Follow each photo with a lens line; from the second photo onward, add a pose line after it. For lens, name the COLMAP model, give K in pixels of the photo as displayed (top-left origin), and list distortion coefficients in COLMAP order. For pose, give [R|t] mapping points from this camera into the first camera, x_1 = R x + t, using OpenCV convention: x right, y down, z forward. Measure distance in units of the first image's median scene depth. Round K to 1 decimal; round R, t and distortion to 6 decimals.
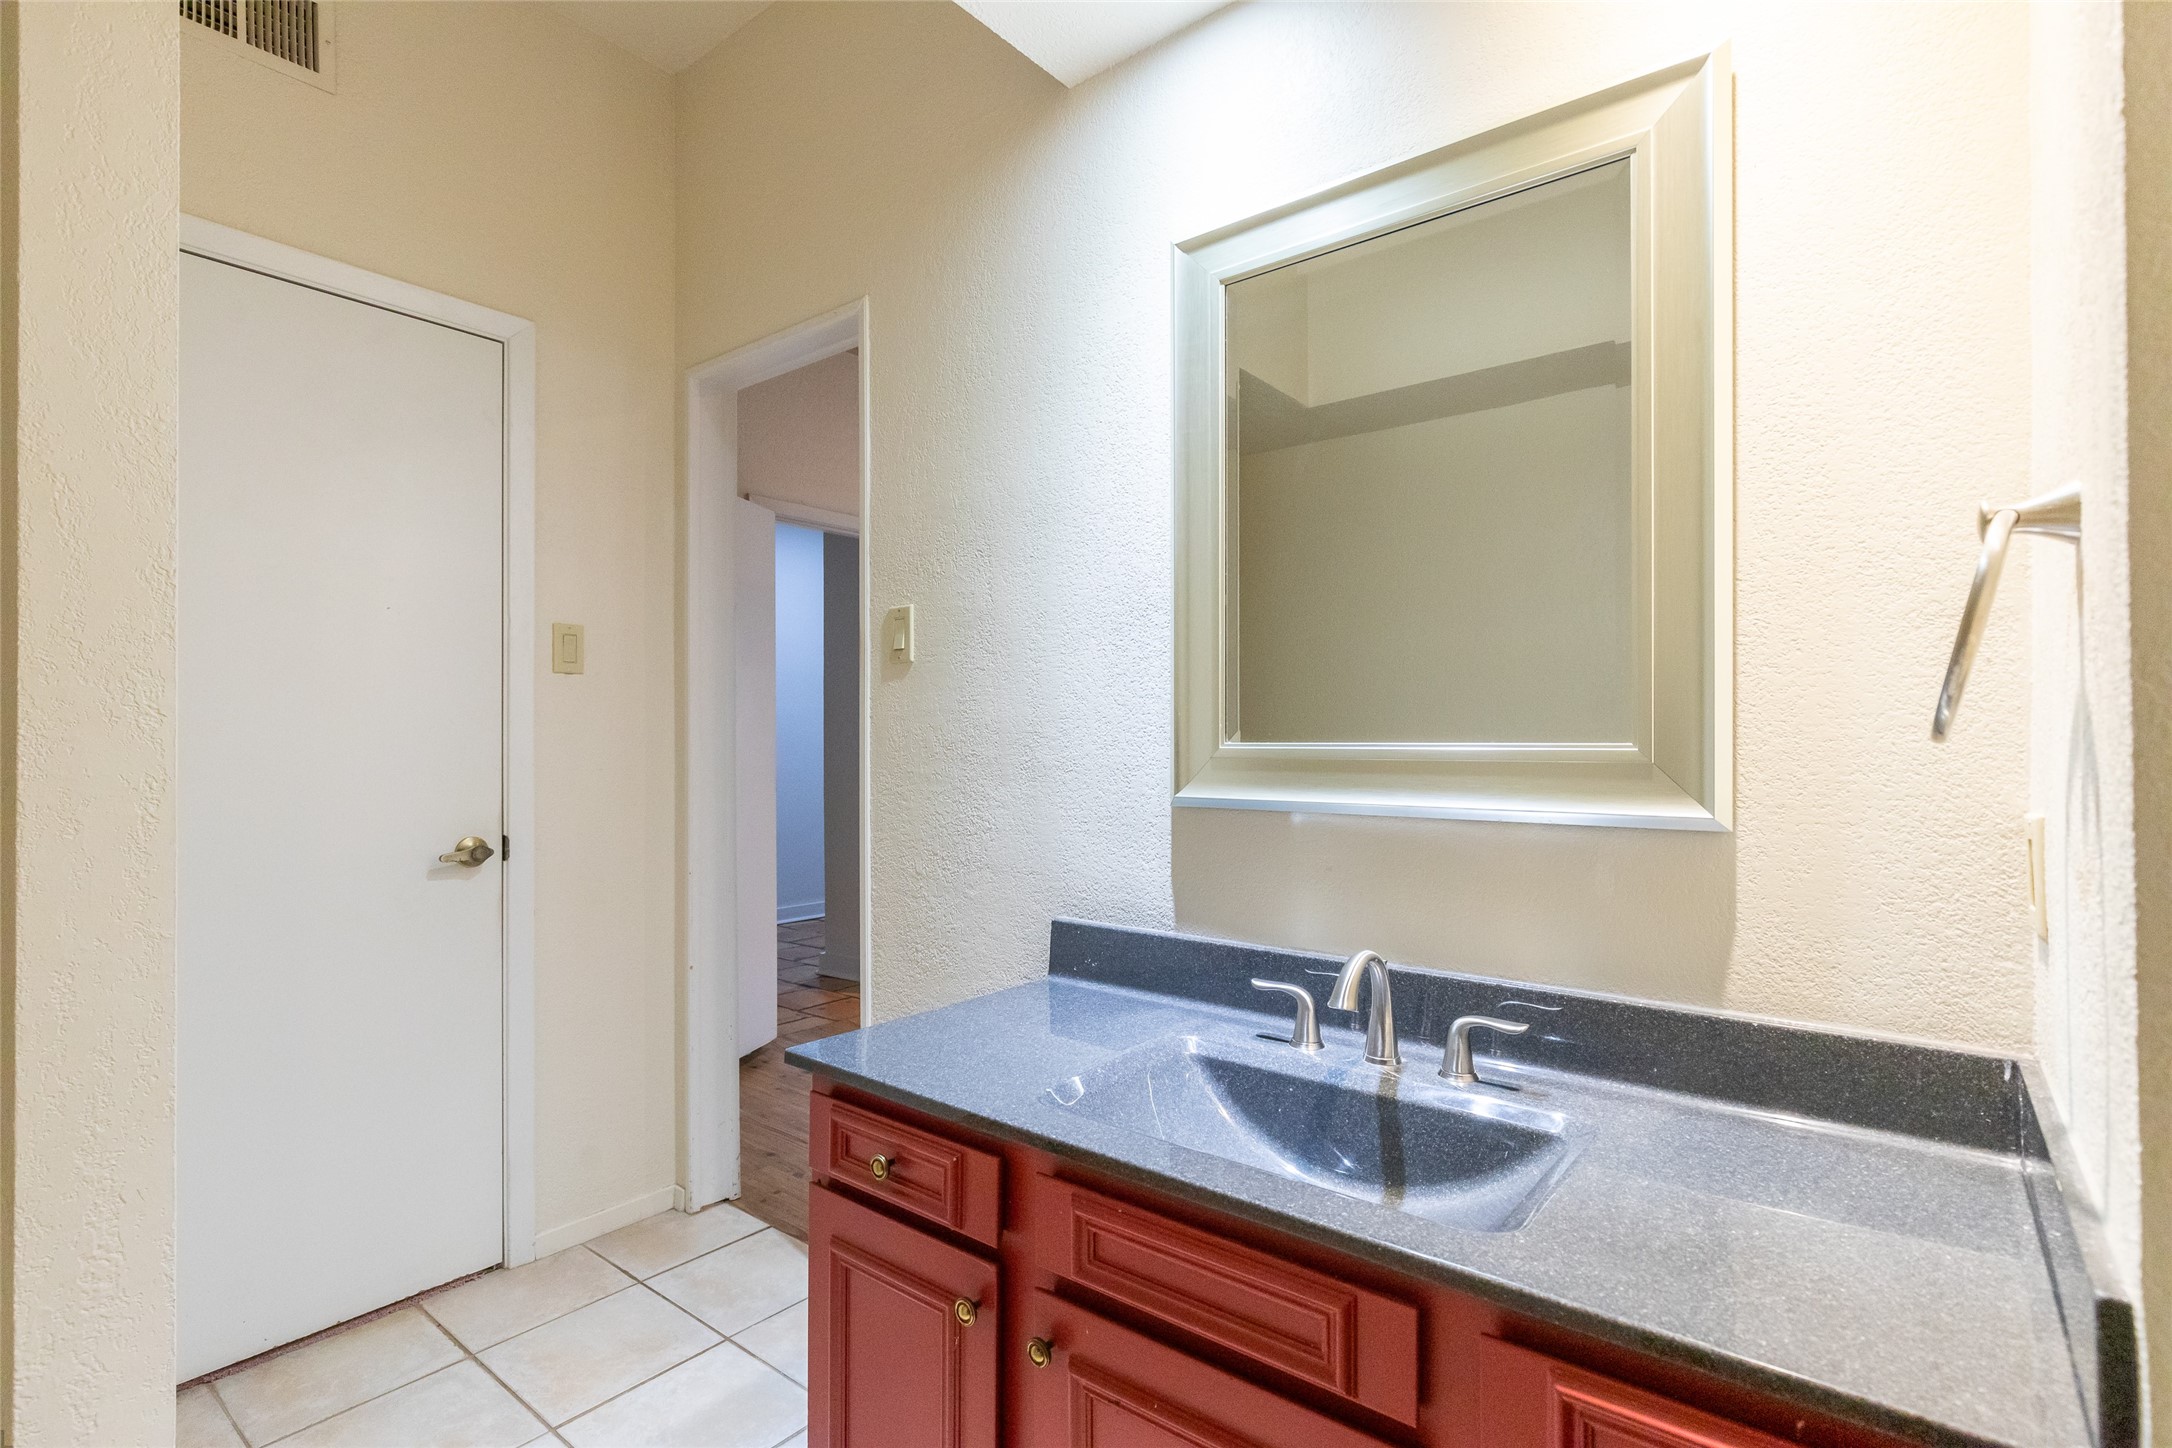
lens RADIAL K [[1035.9, 0, 1087.3], [0, 1035.9, 723.4], [0, 0, 1]] dist [0.001727, 0.000071]
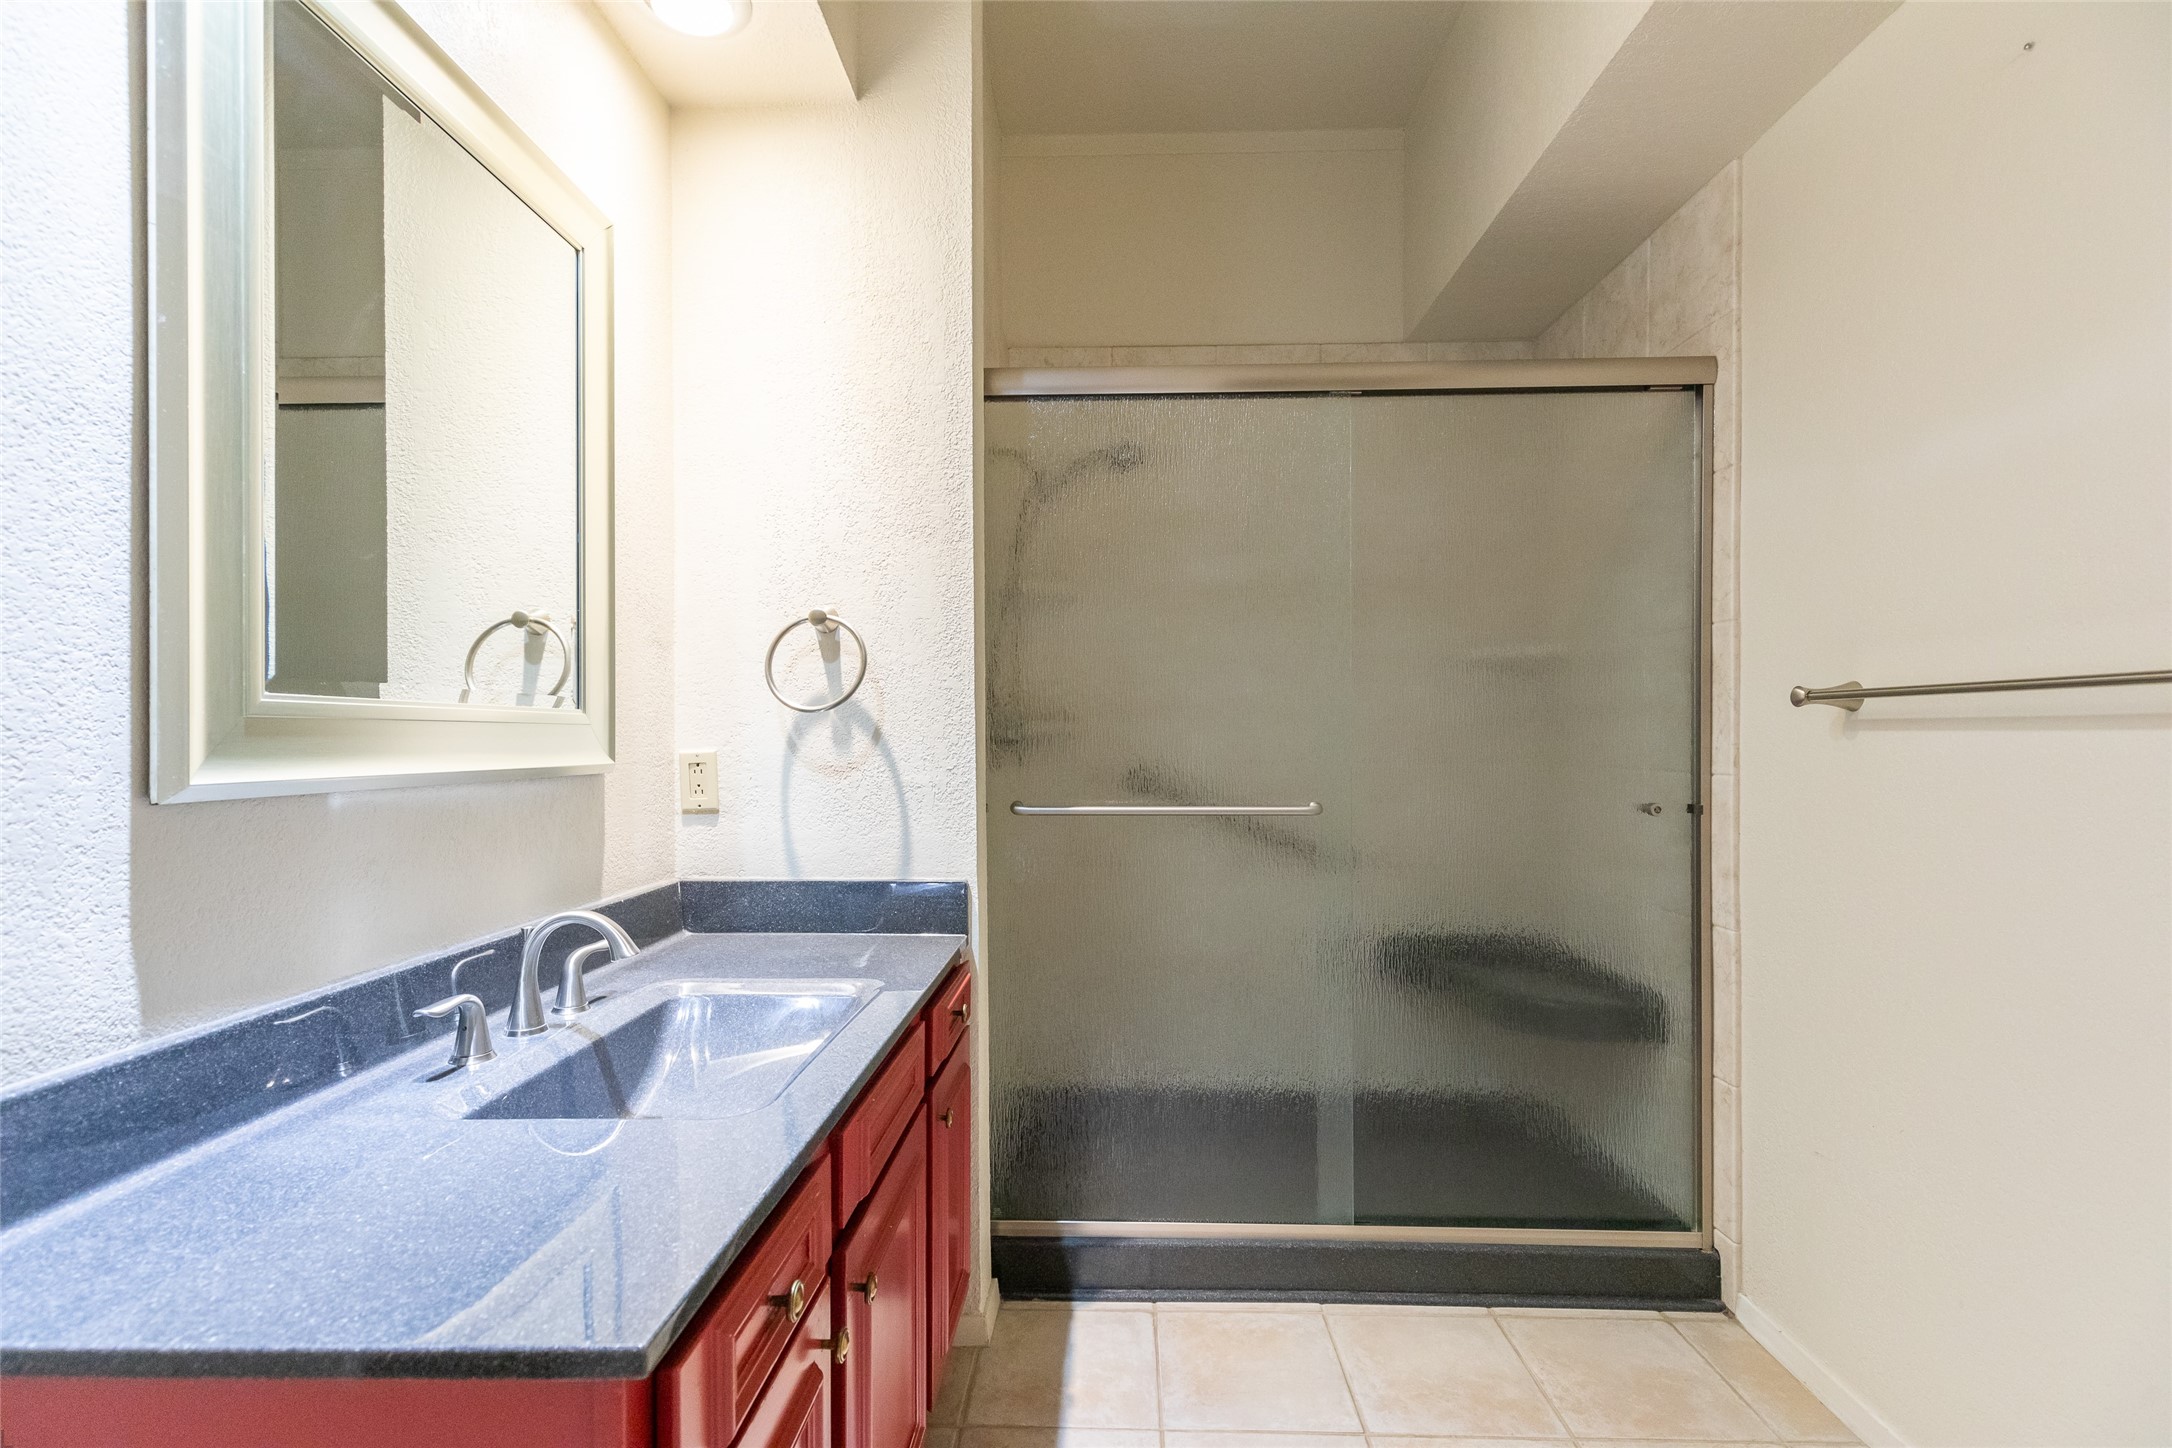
lens RADIAL K [[972.6, 0, 1089.3], [0, 972.6, 735.1], [0, 0, 1]] dist [0.009034, -0.001990]
pose [[-0.598687, 0.005215, 0.800966, -0.641077], [-0.008420, 0.999883, -0.012804, 0.047785], [-0.800939, -0.014409, -0.598573, 0.955661]]
